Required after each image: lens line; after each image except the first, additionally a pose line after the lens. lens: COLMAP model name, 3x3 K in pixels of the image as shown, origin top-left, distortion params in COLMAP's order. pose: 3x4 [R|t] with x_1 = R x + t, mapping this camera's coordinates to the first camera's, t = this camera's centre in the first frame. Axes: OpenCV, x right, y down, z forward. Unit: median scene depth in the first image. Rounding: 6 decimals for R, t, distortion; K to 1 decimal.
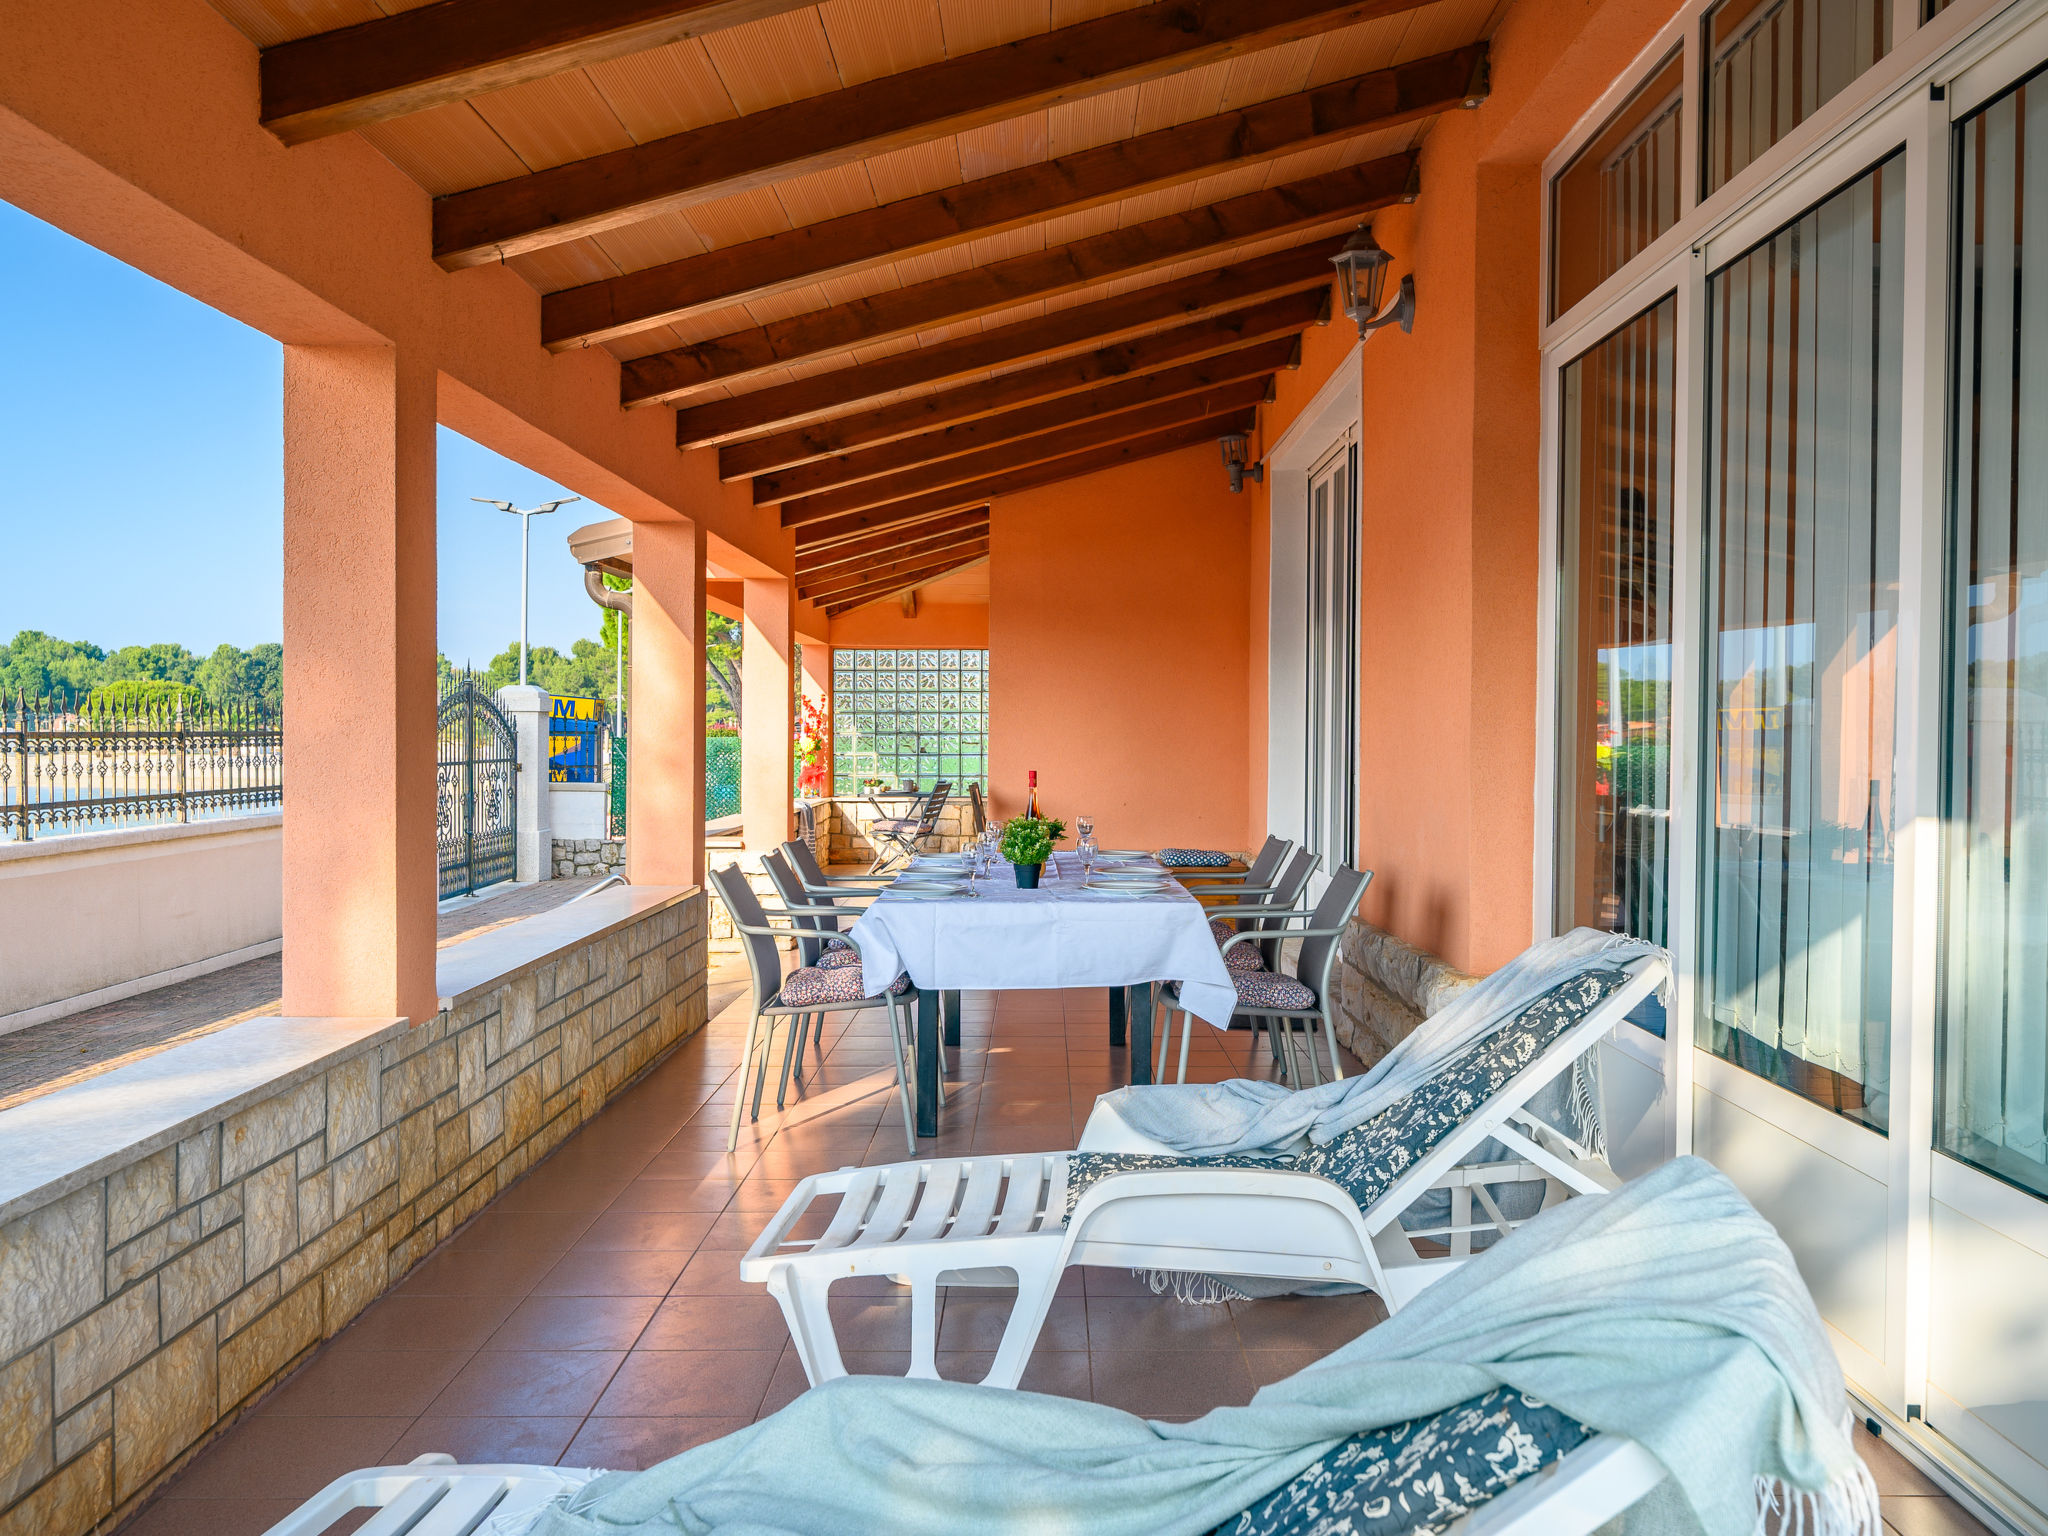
lens RADIAL K [[1615.3, 0, 1018.5], [0, 1615.3, 735.5], [0, 0, 1]] dist [-0.006217, 0.000524]
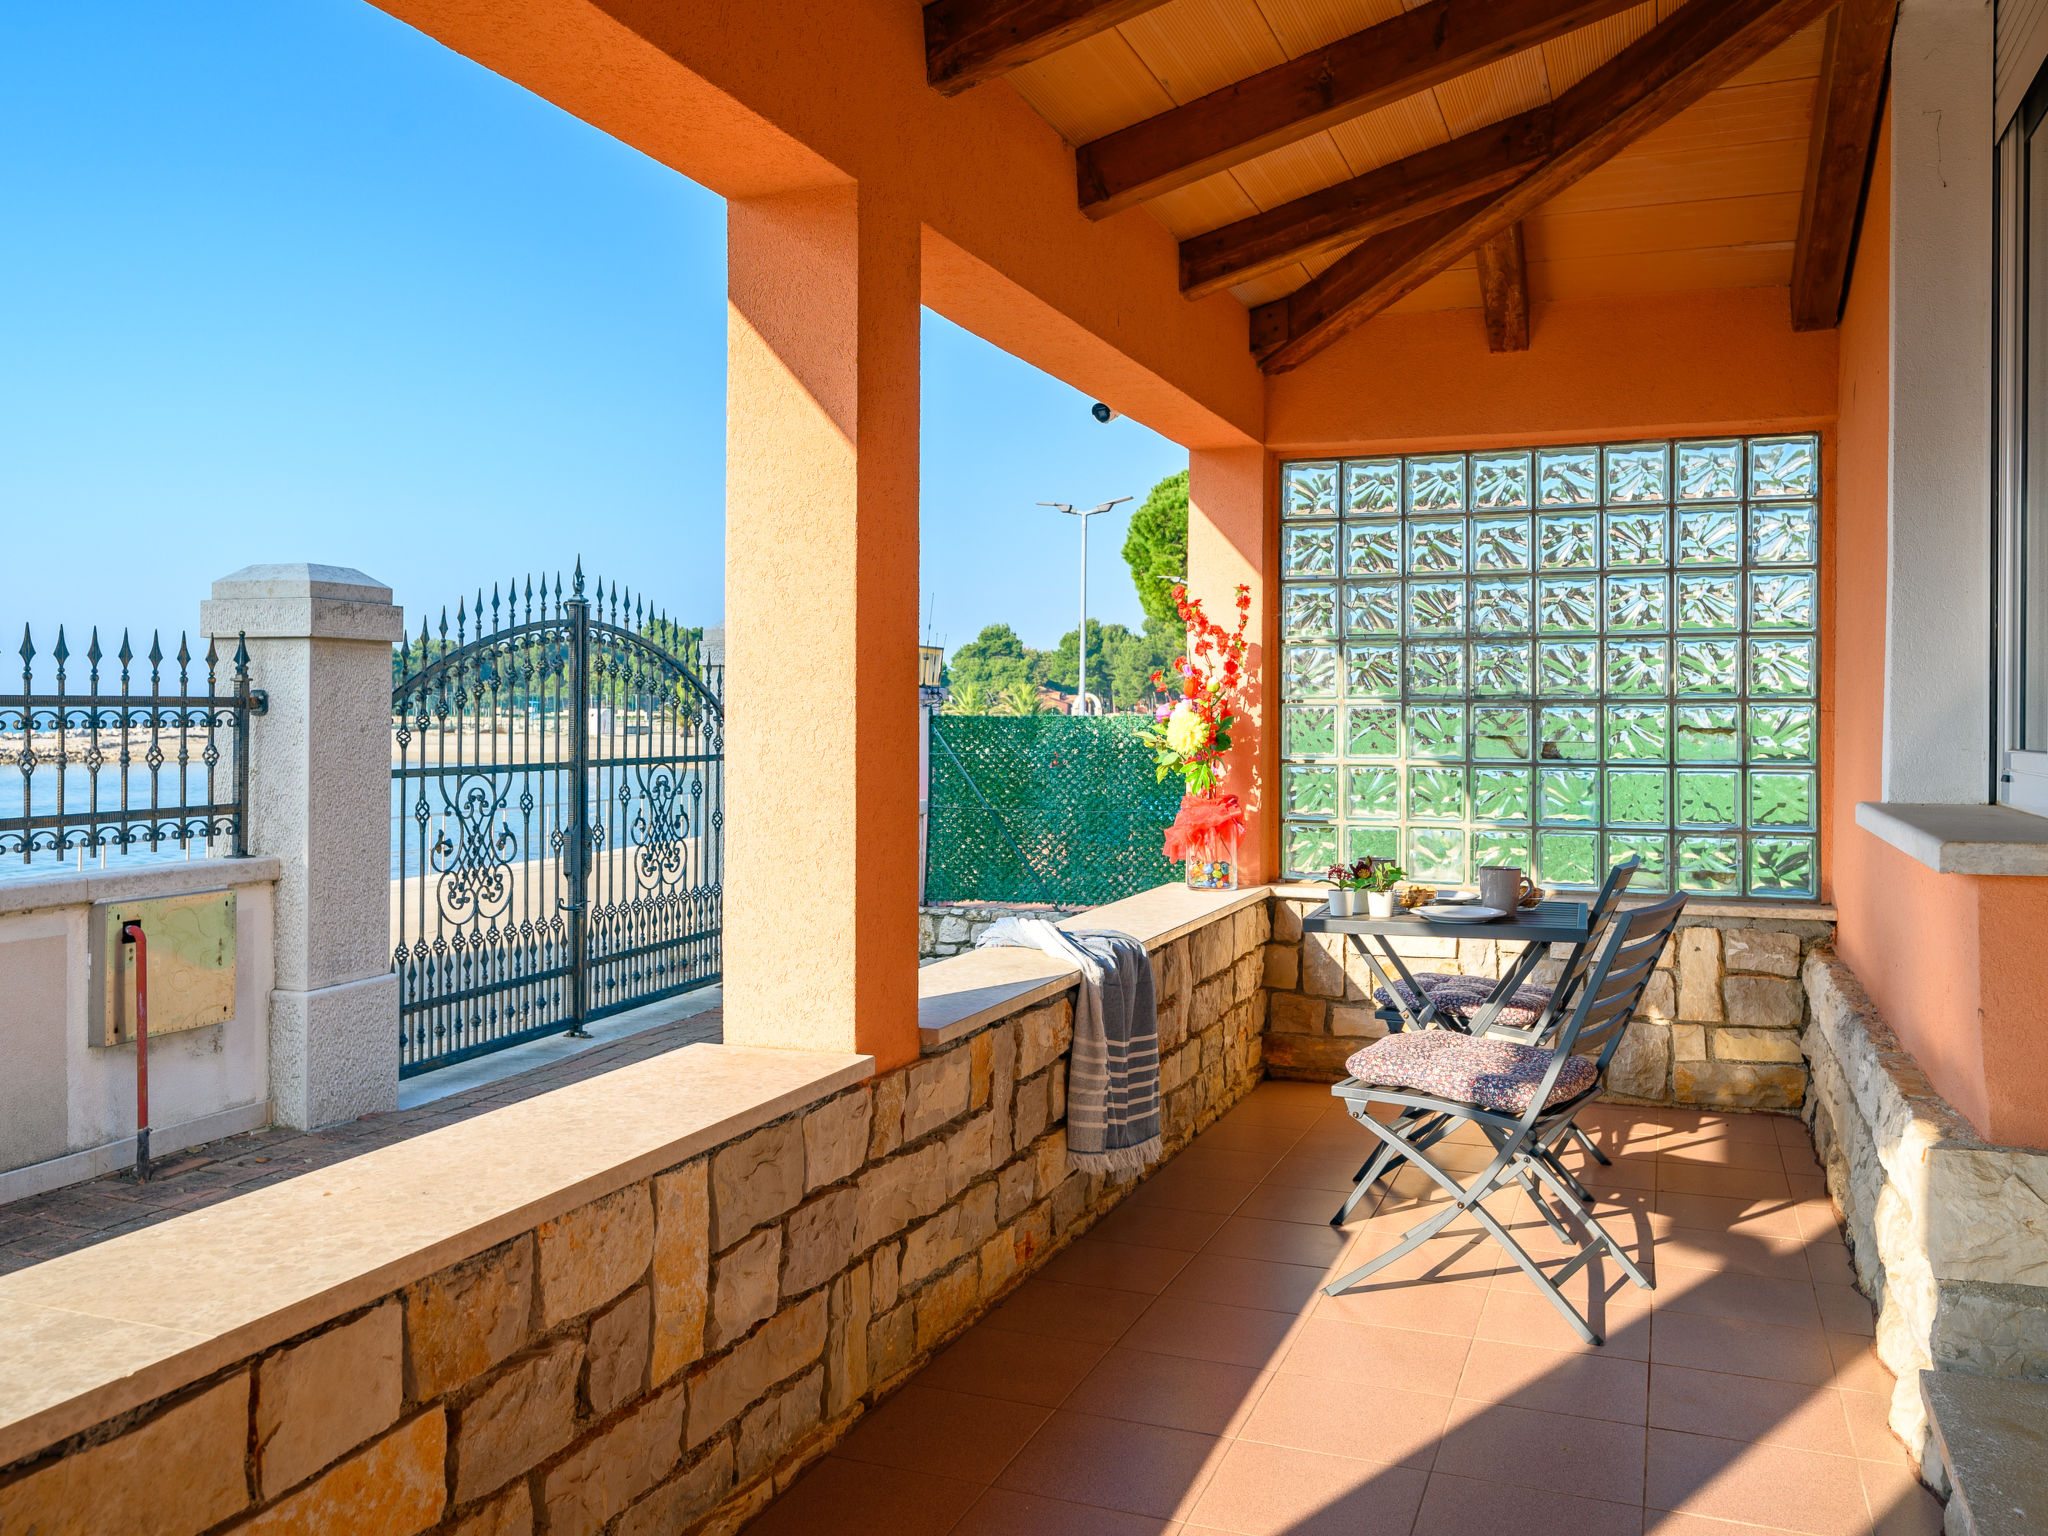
lens RADIAL K [[1615.3, 0, 1018.5], [0, 1615.3, 735.5], [0, 0, 1]] dist [-0.006217, 0.000524]
pose [[0.935615, 0.005160, -0.352986, -0.138415], [-0.000956, 0.999927, 0.012085, 0.006604], [0.353022, -0.010969, 0.935551, 2.042114]]
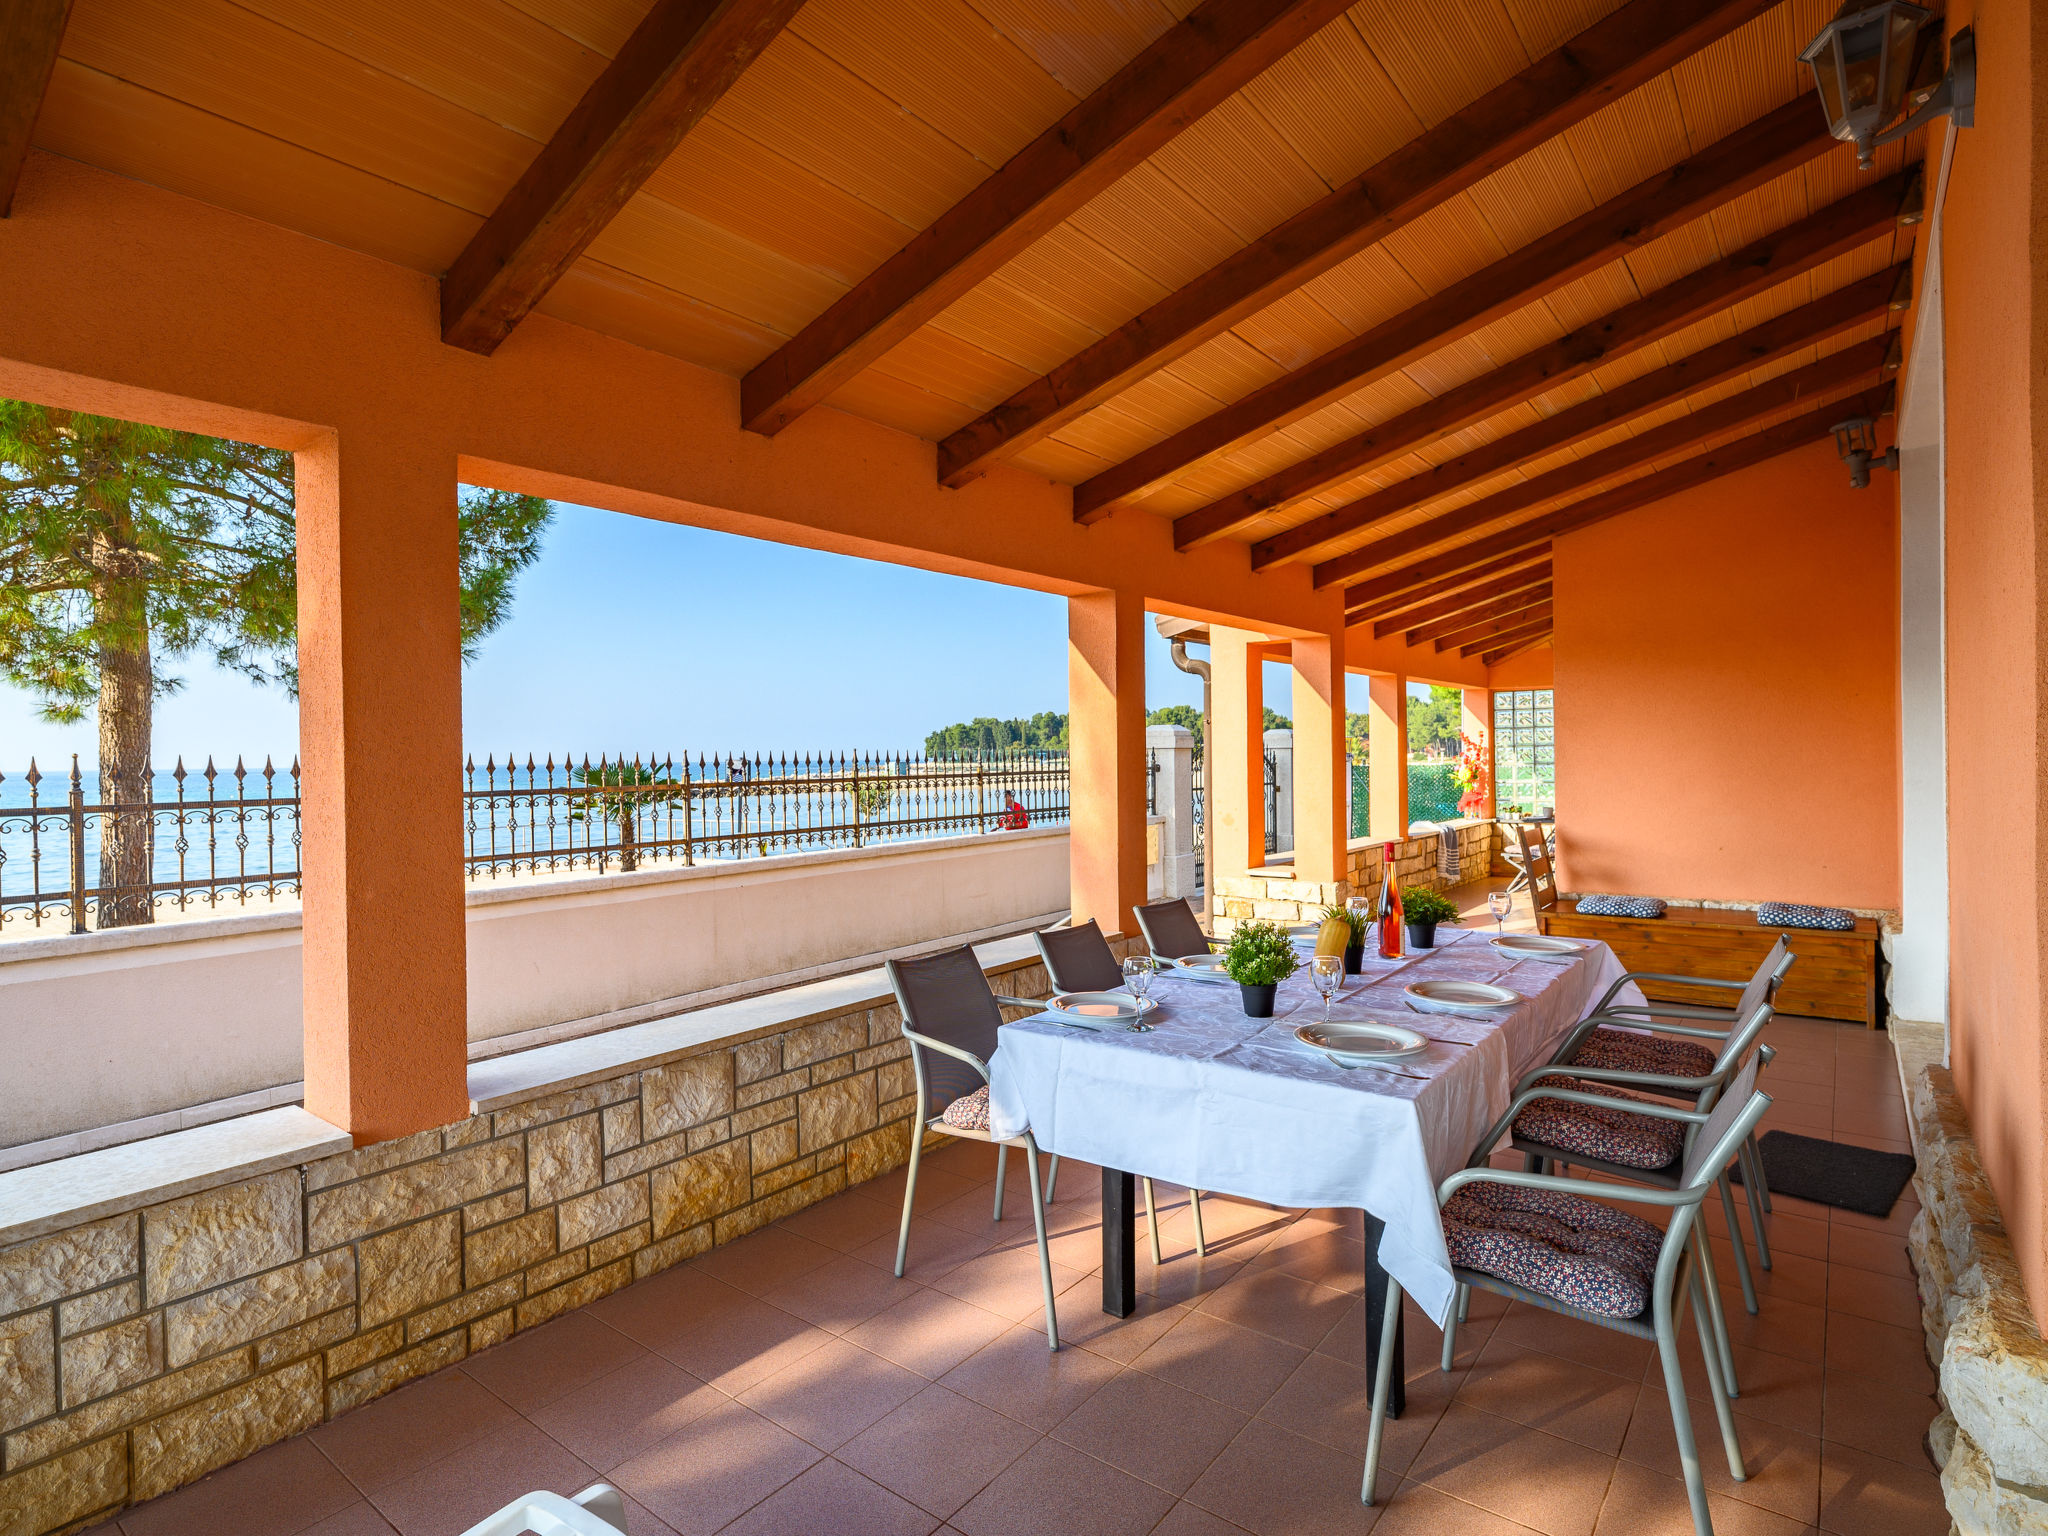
lens RADIAL K [[1048.5, 0, 1011.3], [0, 1048.5, 758.3], [0, 0, 1]] dist [0.001079, 0.000228]
pose [[0.788428, -0.014957, -0.614945, 0.239493], [0.017000, 0.999852, -0.002522, -0.030026], [0.614892, -0.008466, 0.788566, 0.582190]]
